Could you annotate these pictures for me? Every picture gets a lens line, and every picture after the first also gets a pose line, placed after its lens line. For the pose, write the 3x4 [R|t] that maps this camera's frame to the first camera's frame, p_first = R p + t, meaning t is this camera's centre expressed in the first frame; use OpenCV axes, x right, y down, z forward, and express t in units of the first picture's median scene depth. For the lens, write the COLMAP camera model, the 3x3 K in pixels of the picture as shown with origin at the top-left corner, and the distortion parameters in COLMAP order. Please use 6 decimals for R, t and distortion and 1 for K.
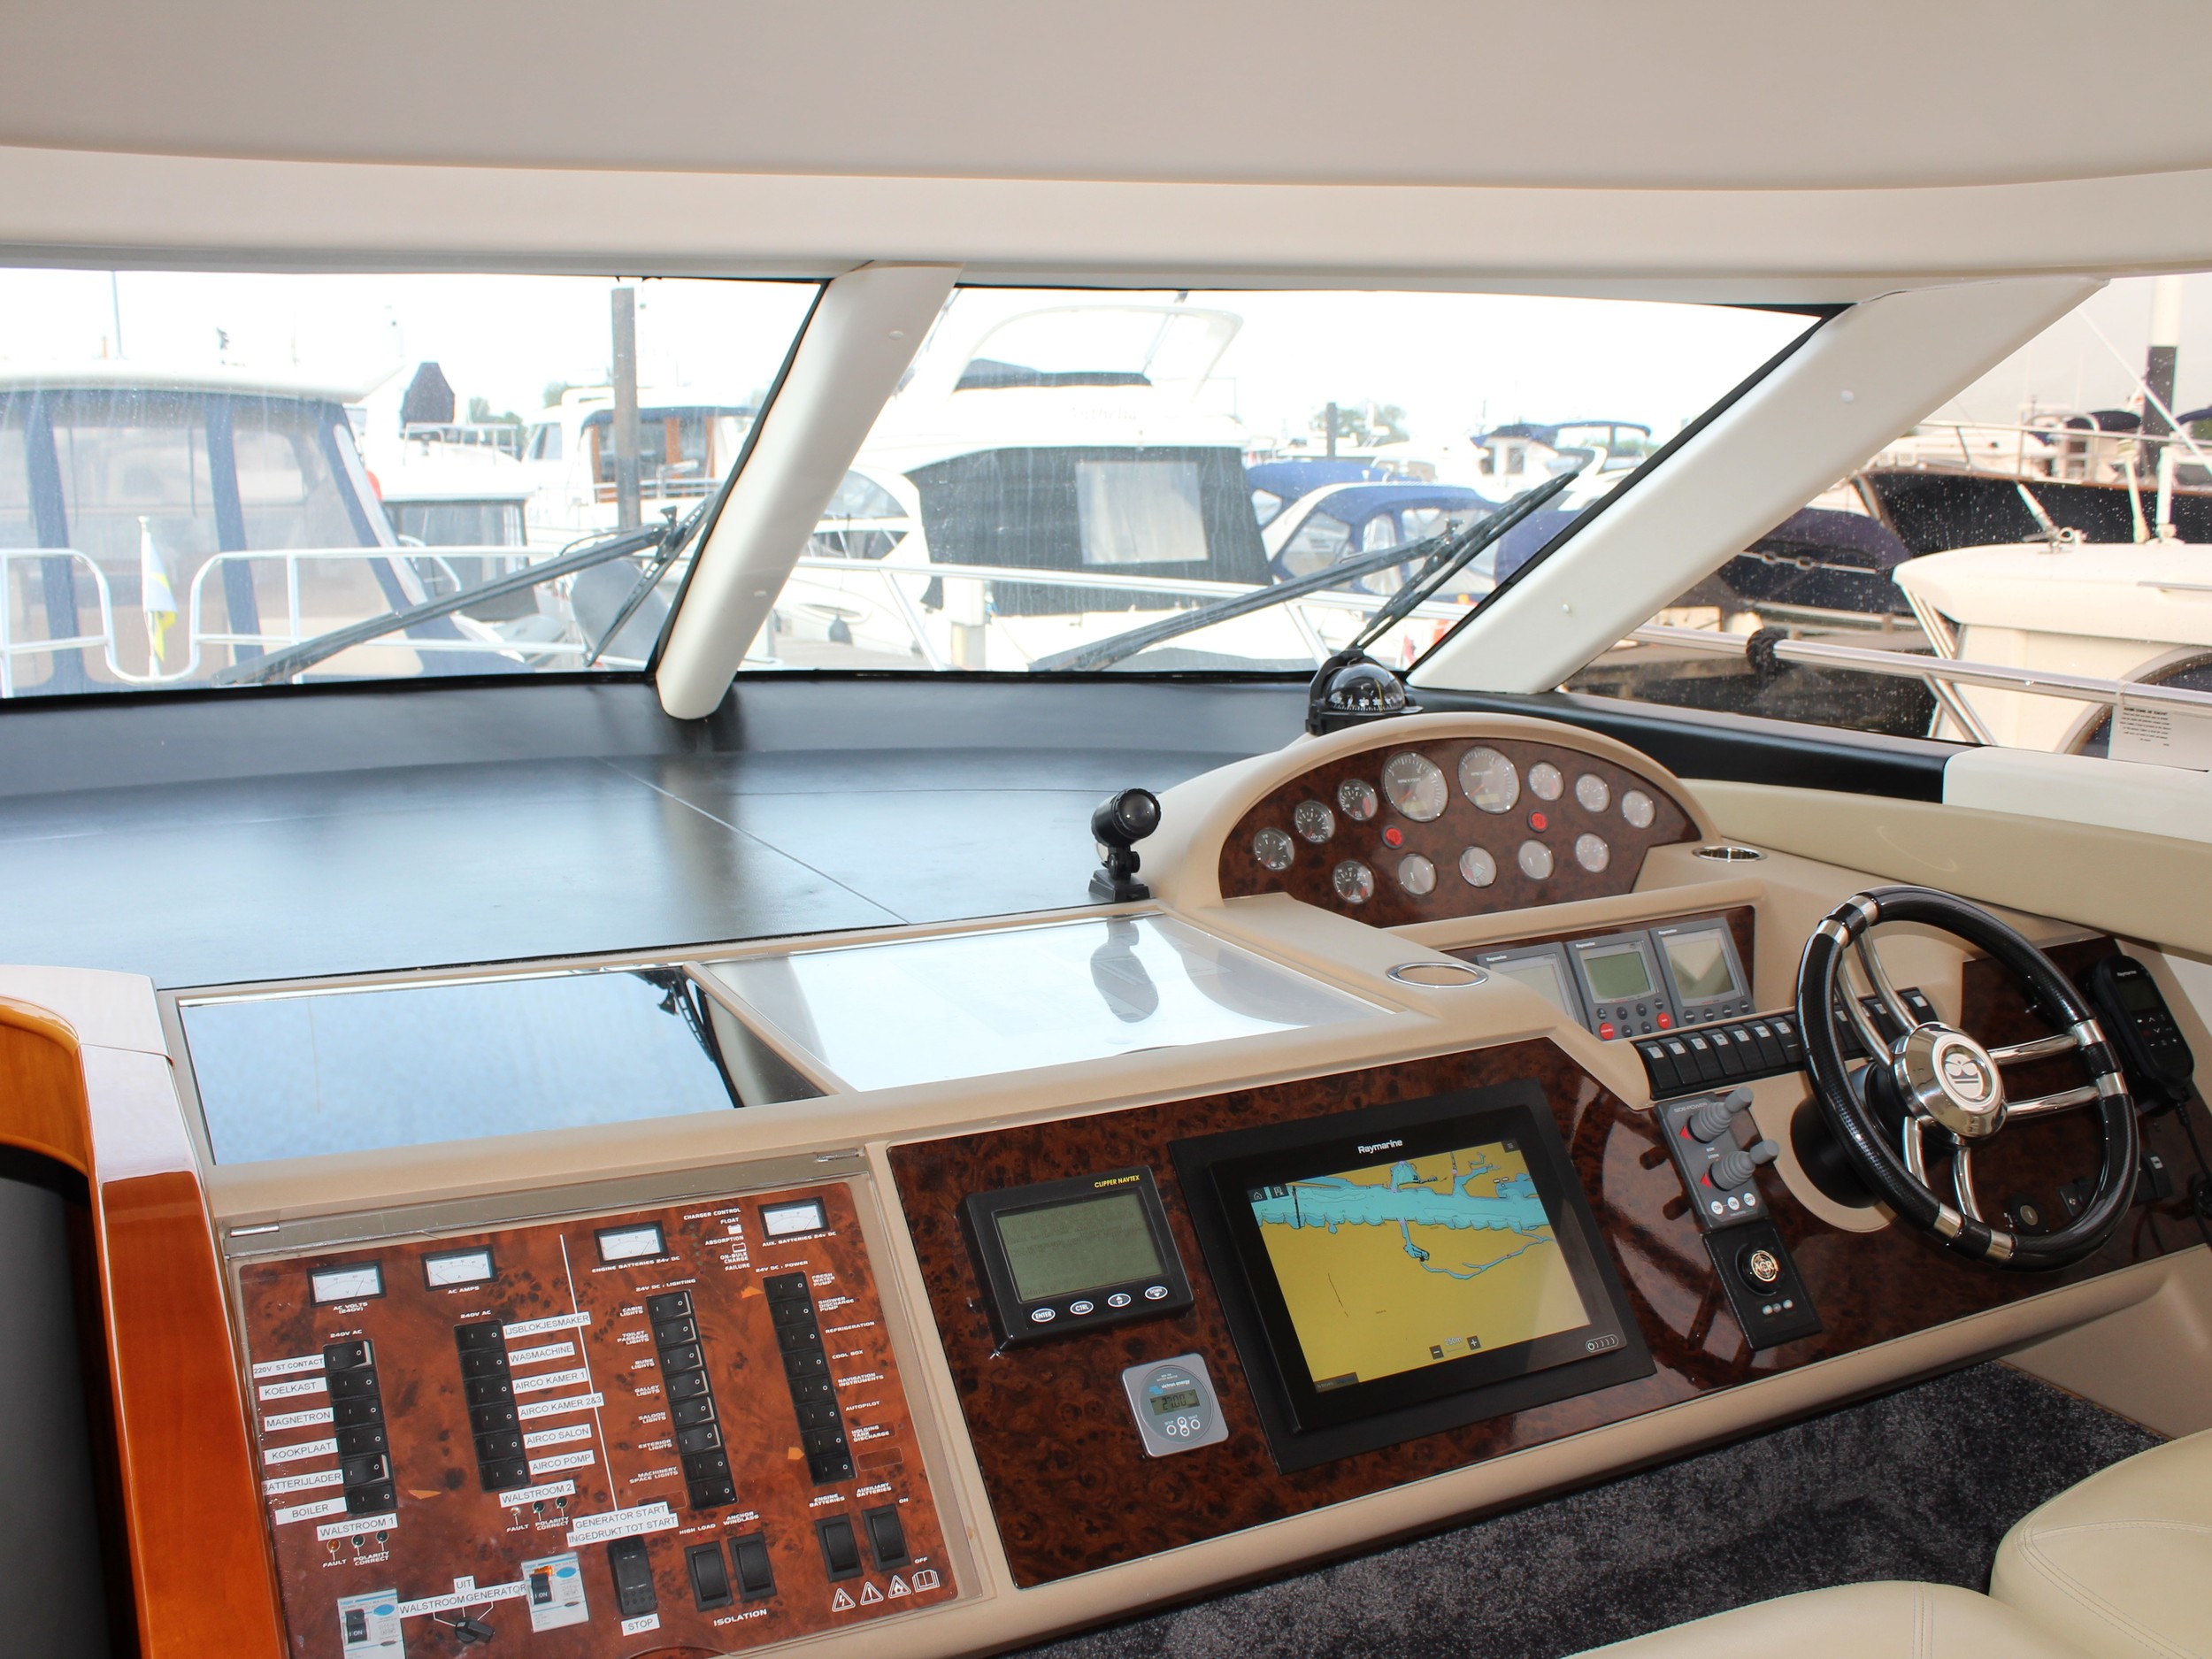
lens RADIAL K [[2050.2, 0, 1106.0], [0, 2050.2, 829.5], [0, 0, 1]] dist [-0.178854, 0.145029]
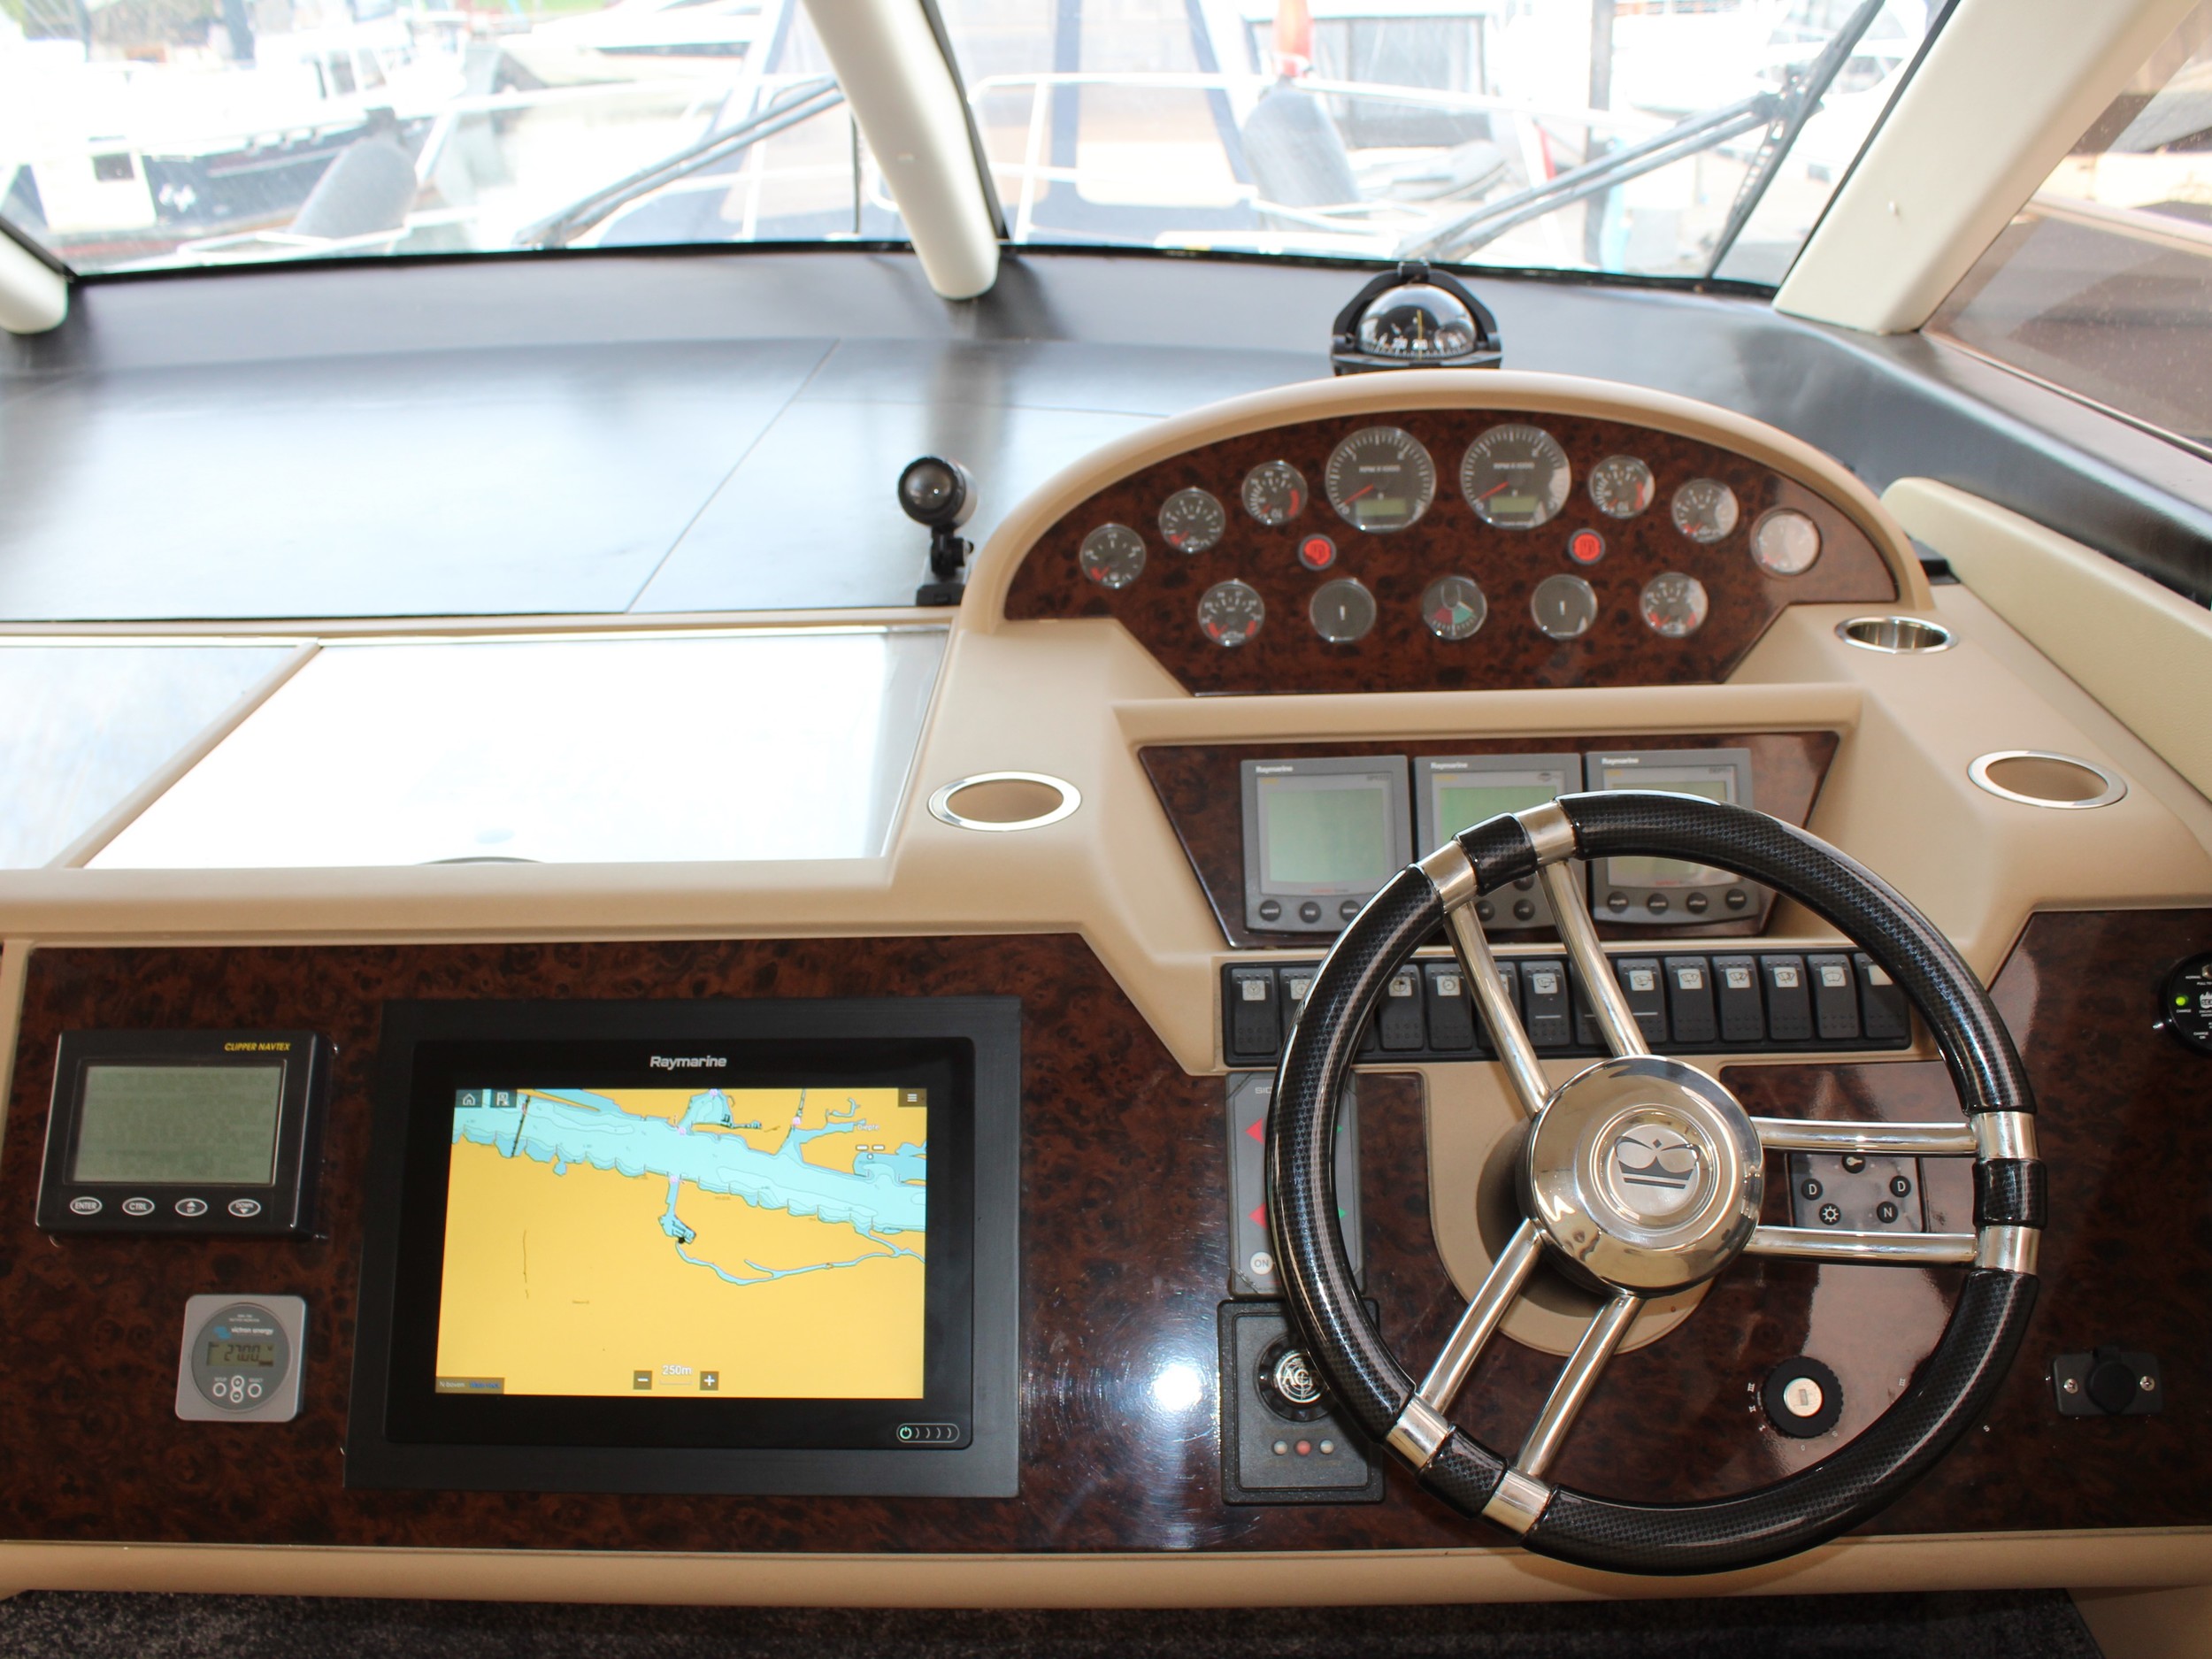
lens RADIAL K [[2050.2, 0, 1106.0], [0, 2050.2, 829.5], [0, 0, 1]] dist [-0.178854, 0.145029]
pose [[0.881447, 0.165950, -0.442167, 0.566664], [-0.061640, 0.968649, 0.240667, -0.095173], [0.468243, -0.184880, 0.864042, 0.512538]]
